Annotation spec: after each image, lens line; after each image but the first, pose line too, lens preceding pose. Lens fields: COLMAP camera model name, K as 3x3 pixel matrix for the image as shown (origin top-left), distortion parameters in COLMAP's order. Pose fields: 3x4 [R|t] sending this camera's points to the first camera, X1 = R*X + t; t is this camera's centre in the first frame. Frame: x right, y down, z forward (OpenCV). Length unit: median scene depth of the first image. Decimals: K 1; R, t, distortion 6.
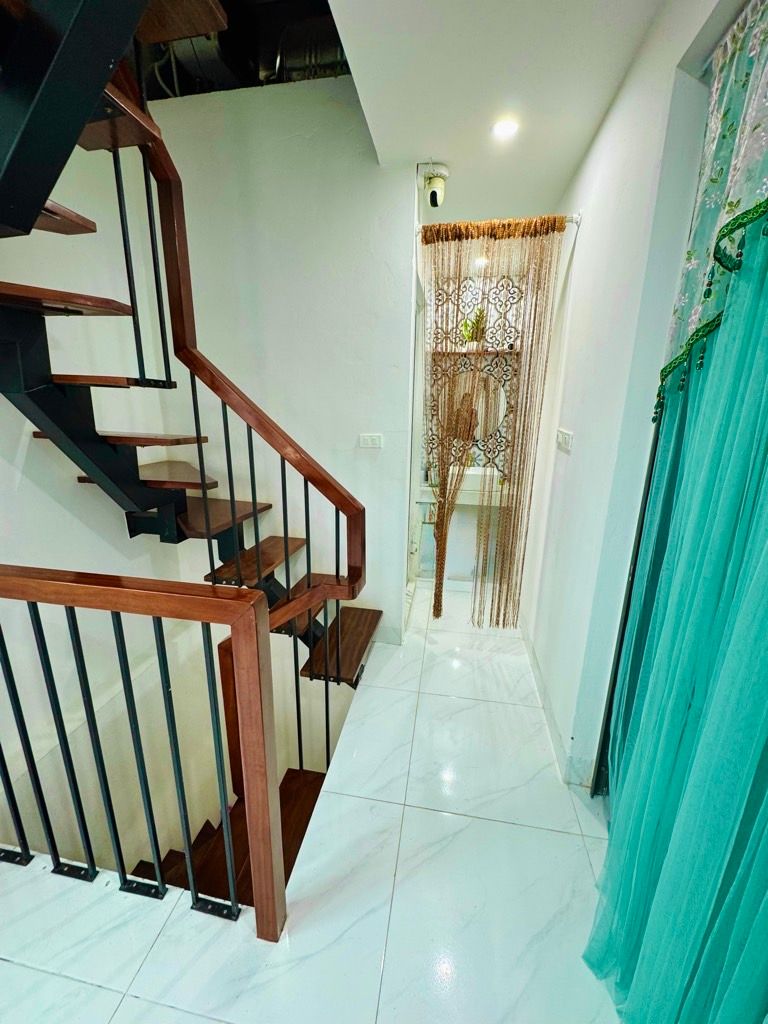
lens RADIAL K [[409.8, 0, 386.6], [0, 409.8, 513.1], [0, 0, 1]] dist [-0.008040, 0.001431]
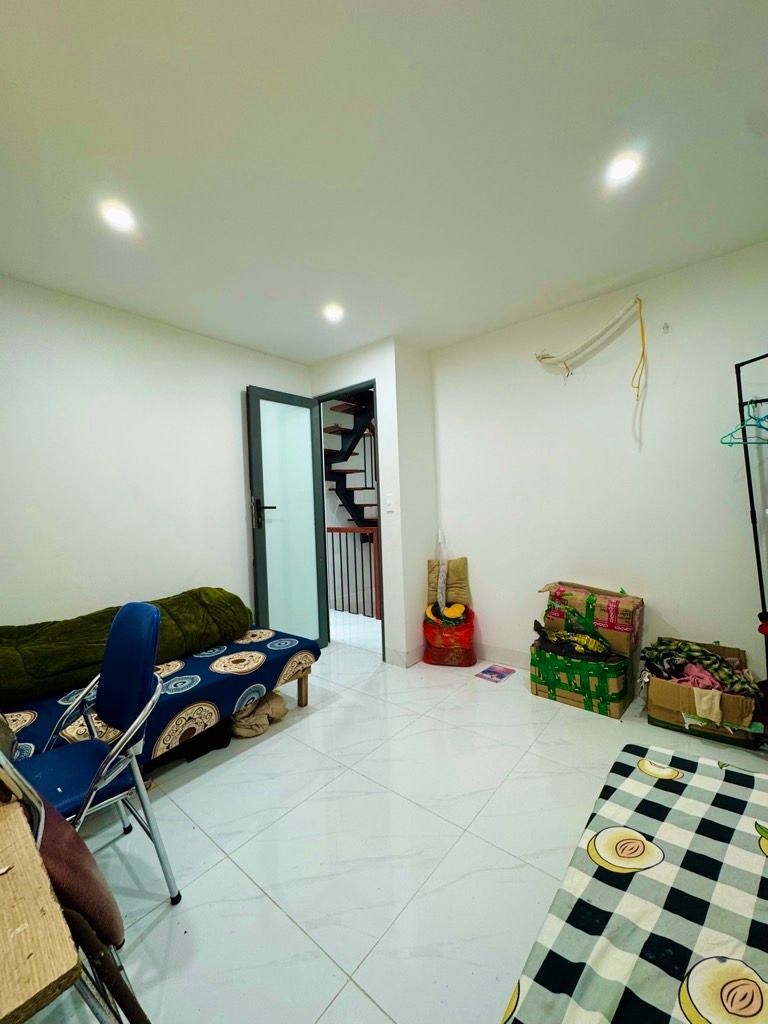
lens RADIAL K [[409.8, 0, 380.0], [0, 409.8, 512.0], [0, 0, 1]] dist [-0.008040, 0.001431]
pose [[0.859037, -0.051554, -0.509310, 1.270966], [-0.073626, 0.972129, -0.222585, 0.645388], [0.506590, 0.228708, 0.831300, -1.803370]]
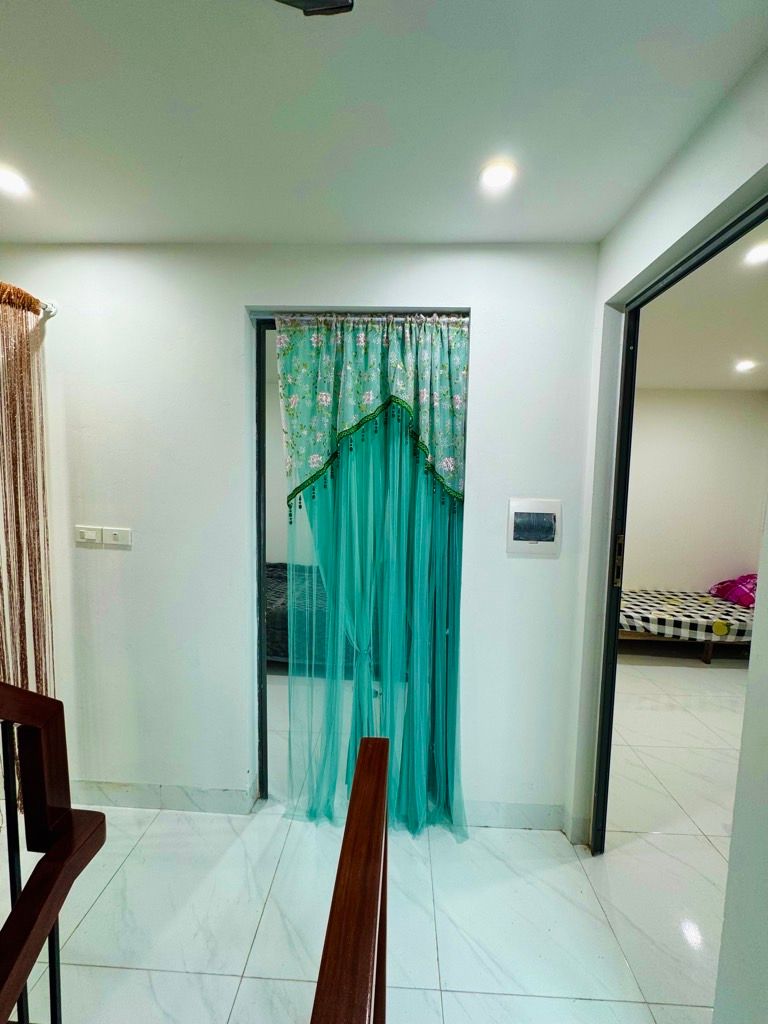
lens RADIAL K [[409.8, 0, 389.1], [0, 409.8, 506.8], [0, 0, 1]] dist [-0.008040, 0.001431]
pose [[-0.136373, -0.106941, 0.984869, -0.568056], [0.226475, 0.964464, 0.136084, -0.188923], [-0.964423, 0.241606, -0.107307, 0.392378]]
